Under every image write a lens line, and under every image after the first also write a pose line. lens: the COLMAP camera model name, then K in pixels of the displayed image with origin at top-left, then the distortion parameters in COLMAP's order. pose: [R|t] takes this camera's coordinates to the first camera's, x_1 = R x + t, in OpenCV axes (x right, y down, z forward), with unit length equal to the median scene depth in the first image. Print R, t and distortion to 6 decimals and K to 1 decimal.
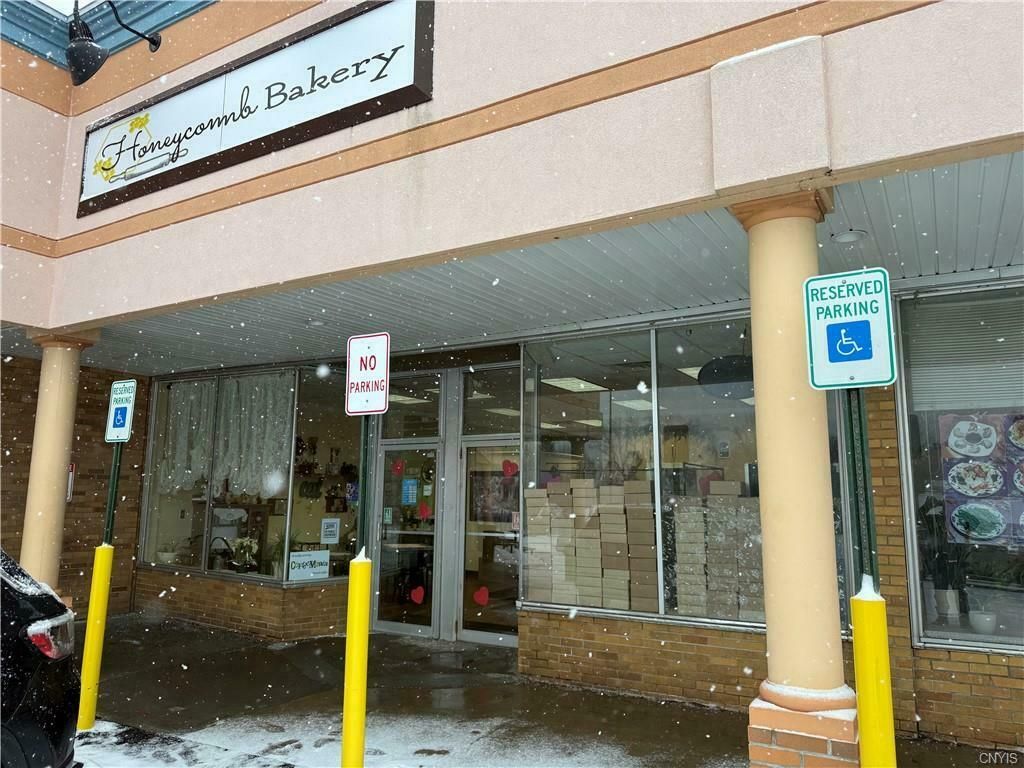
lens RADIAL K [[721.4, 0, 512.0], [0, 721.4, 384.0], [0, 0, 1]] dist [0.035114, -0.001067]
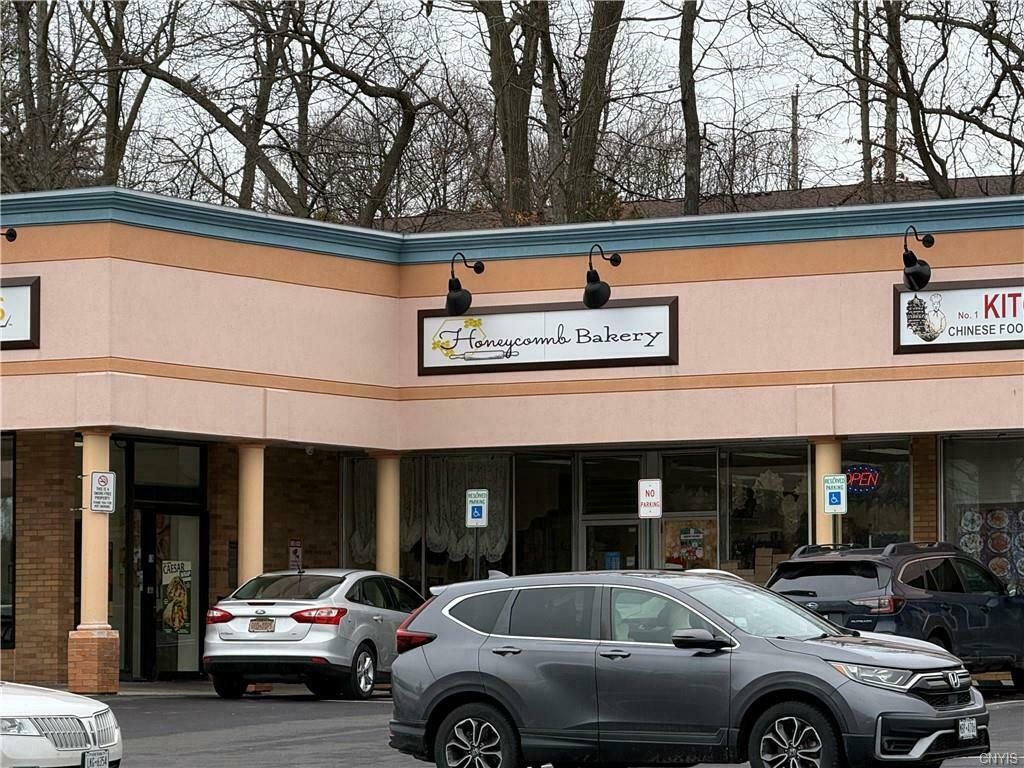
lens RADIAL K [[4423.6, 0, 512.0], [0, 4423.6, 384.0], [0, 0, 1]] dist [-1.518260, 0.102717]
pose [[0.999985, -0.004444, 0.003056, -0.532622], [0.004174, 0.996503, 0.083455, -1.186965], [-0.003417, -0.083441, 0.996507, -9.851572]]
